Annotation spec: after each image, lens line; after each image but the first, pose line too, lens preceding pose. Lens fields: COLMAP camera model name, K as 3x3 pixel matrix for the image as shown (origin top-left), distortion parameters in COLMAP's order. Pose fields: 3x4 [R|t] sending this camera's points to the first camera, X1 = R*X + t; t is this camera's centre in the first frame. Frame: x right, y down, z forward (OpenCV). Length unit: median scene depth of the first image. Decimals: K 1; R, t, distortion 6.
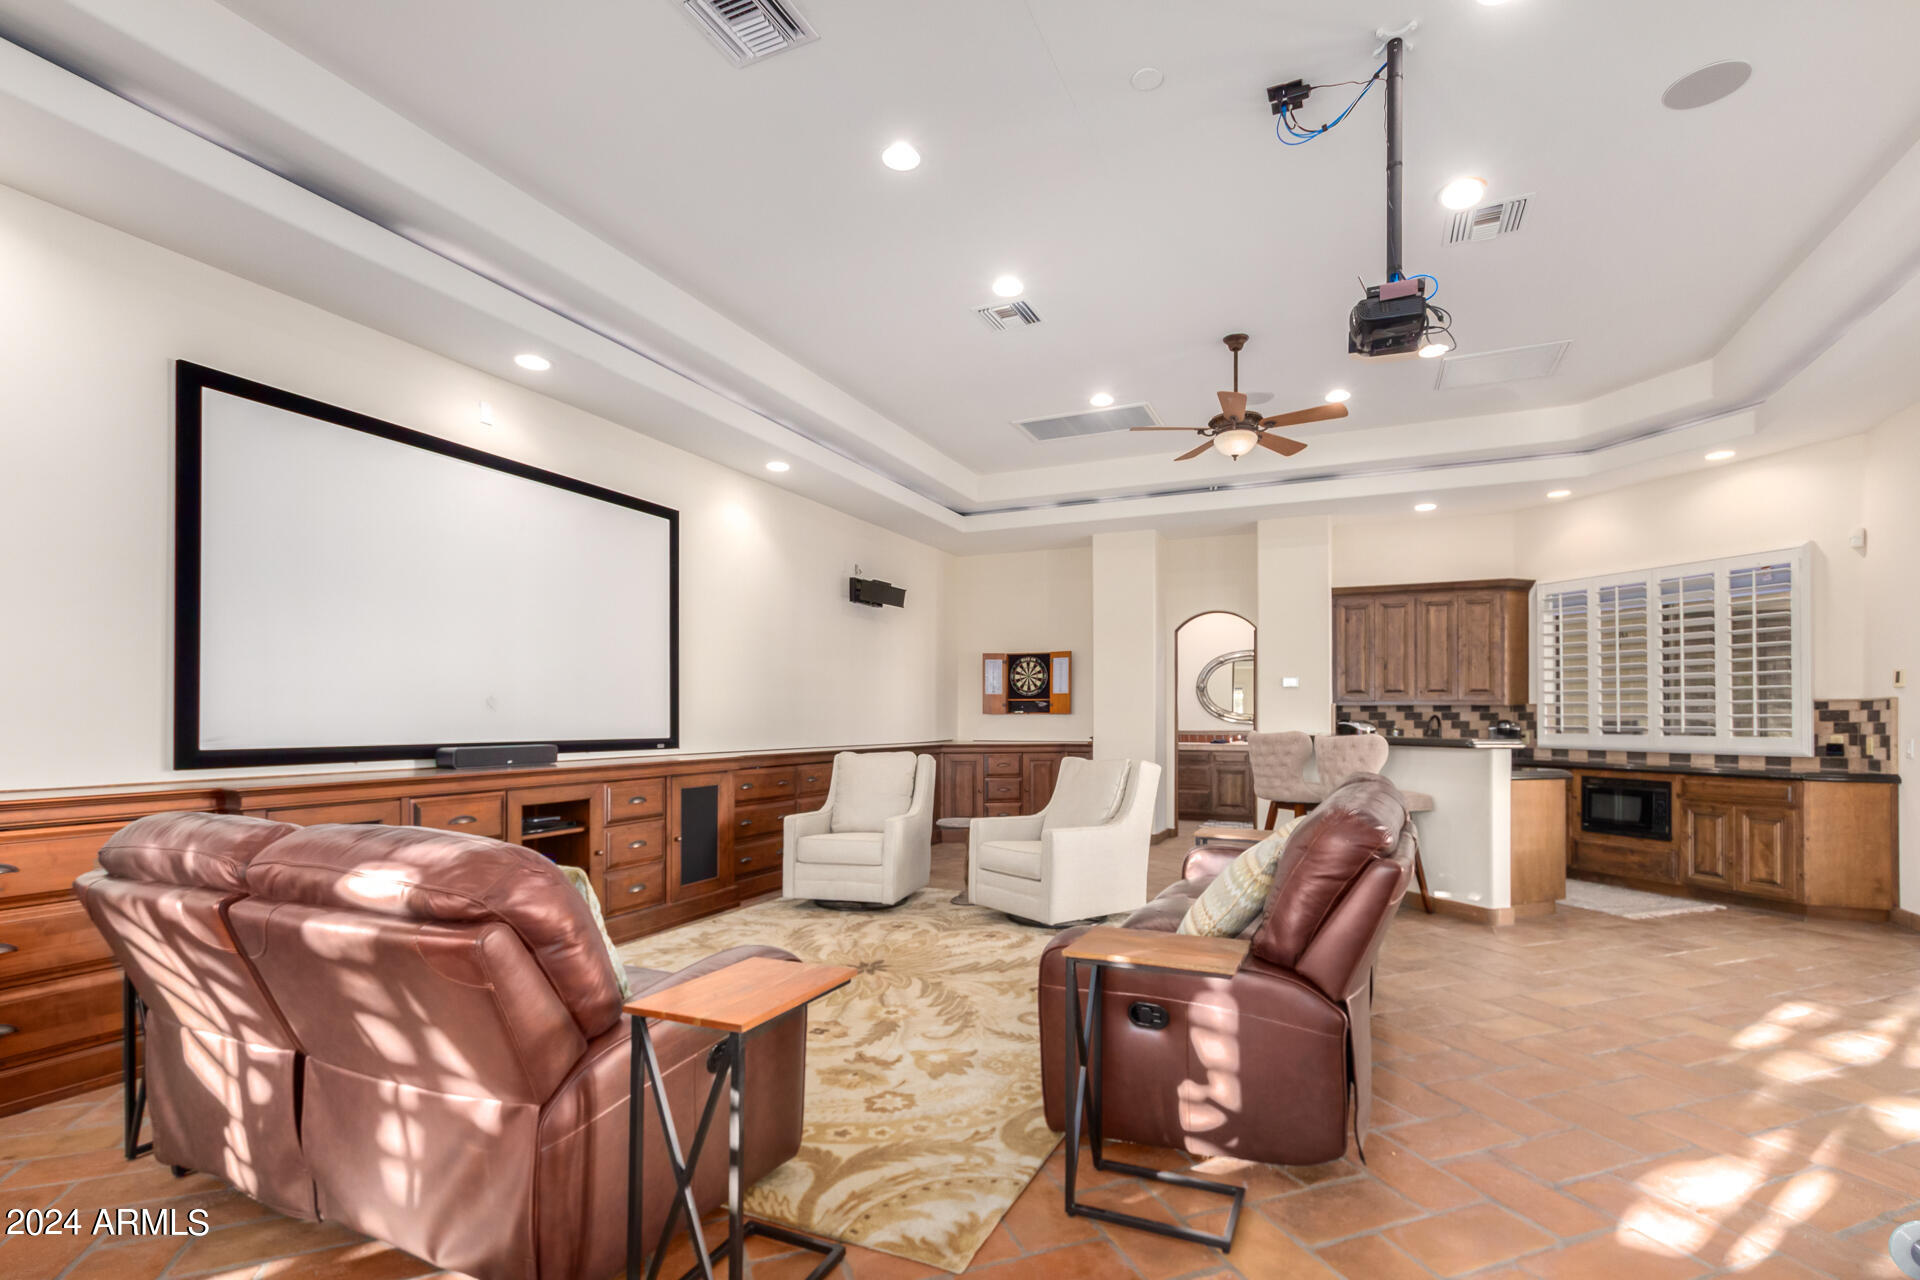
lens RADIAL K [[879.6, 0, 955.7], [0, 879.6, 702.5], [0, 0, 1]] dist [0.001381, -0.004216]
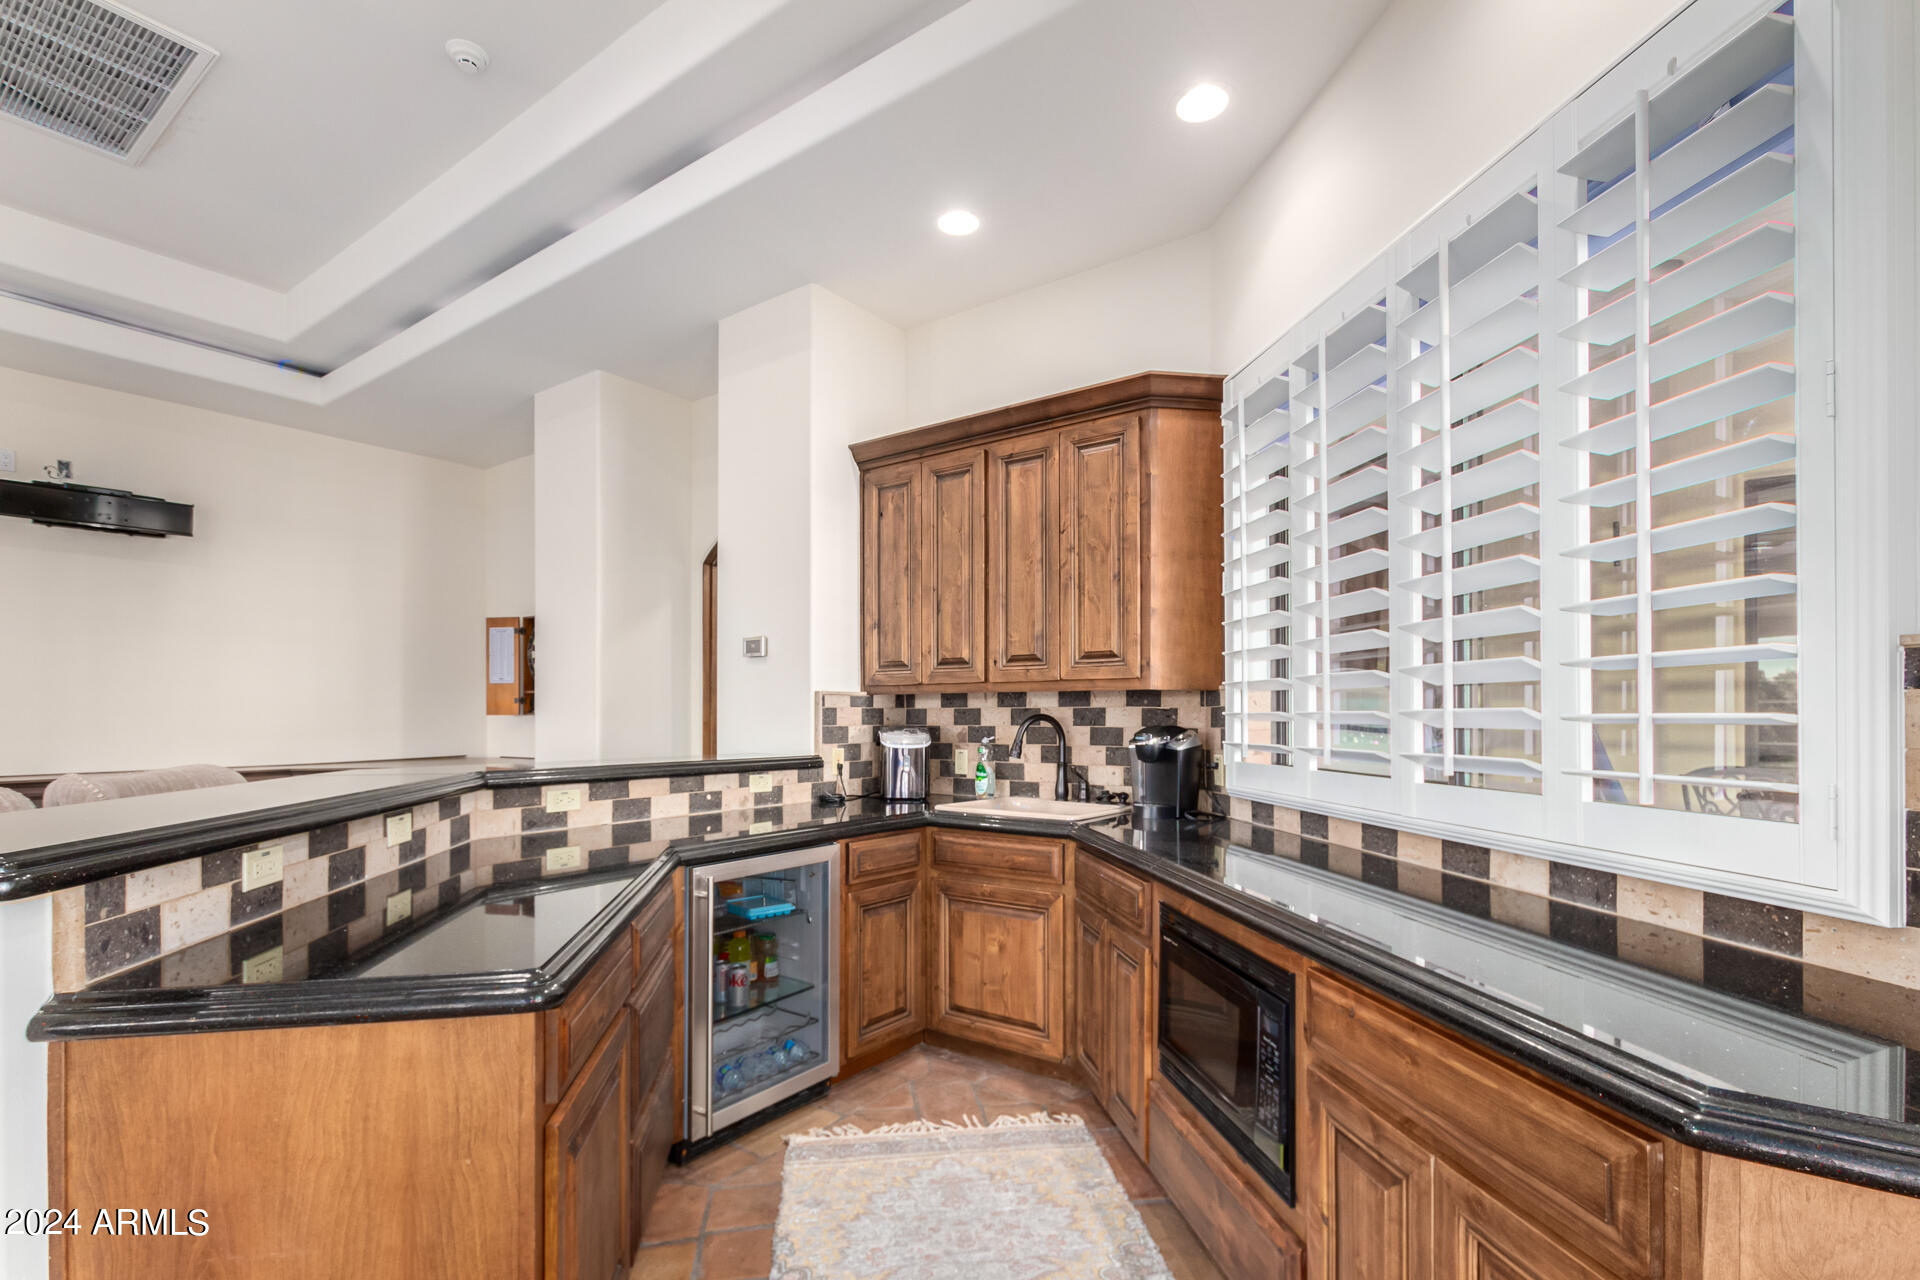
lens RADIAL K [[879.6, 0, 955.7], [0, 879.6, 702.5], [0, 0, 1]] dist [0.001381, -0.004216]
pose [[0.980878, -0.009509, -0.194391, 0.714033], [0.010307, 0.999942, 0.003095, 0.007957], [0.194350, -0.005039, 0.980919, 0.678889]]
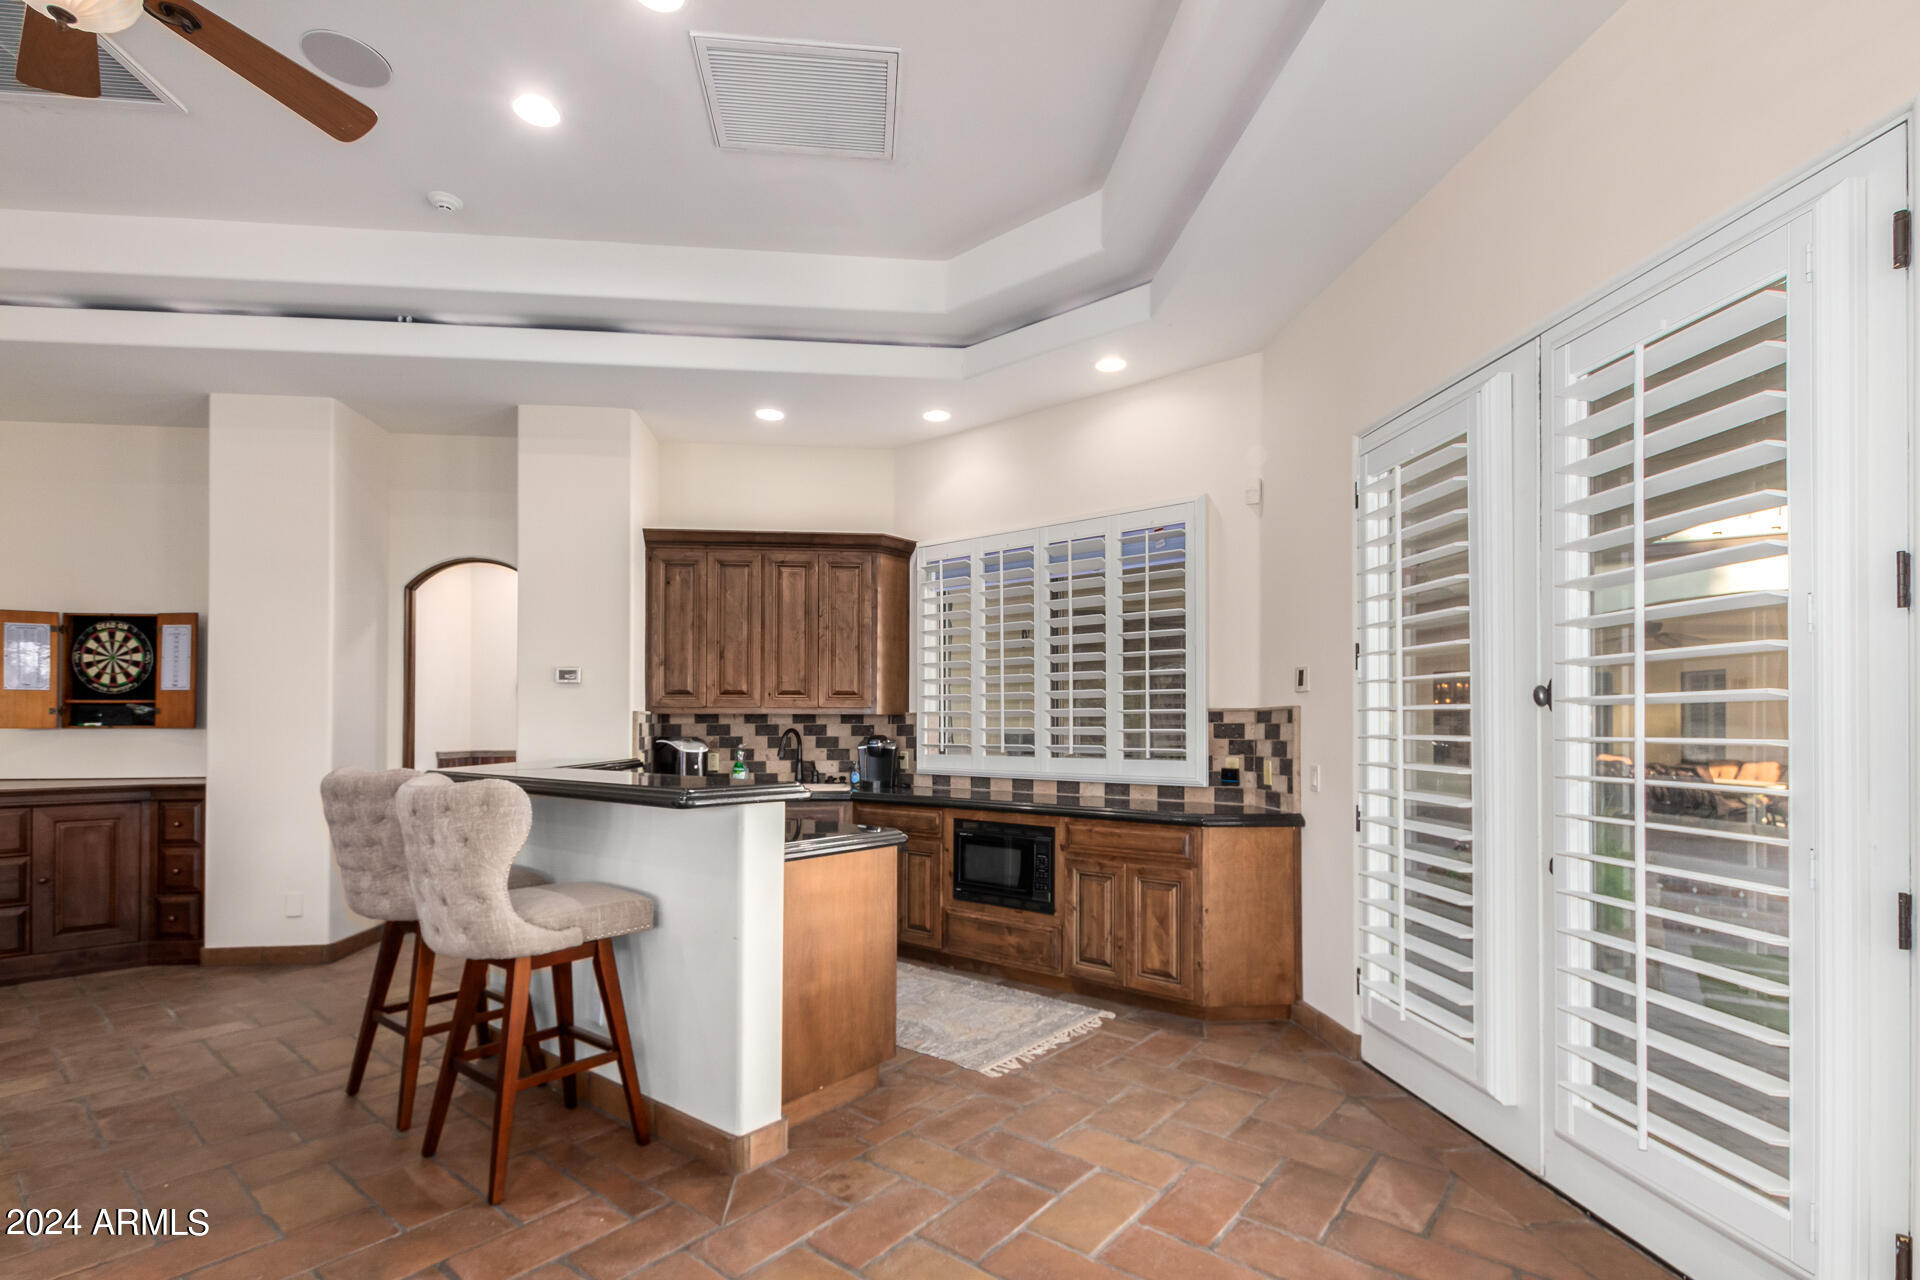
lens RADIAL K [[879.6, 0, 955.7], [0, 879.6, 702.5], [0, 0, 1]] dist [0.001381, -0.004216]
pose [[0.862731, 0.009200, 0.505580, 0.374583], [-0.005516, 0.999946, -0.008785, -0.000776], [-0.505634, 0.004790, 0.862735, 0.417863]]
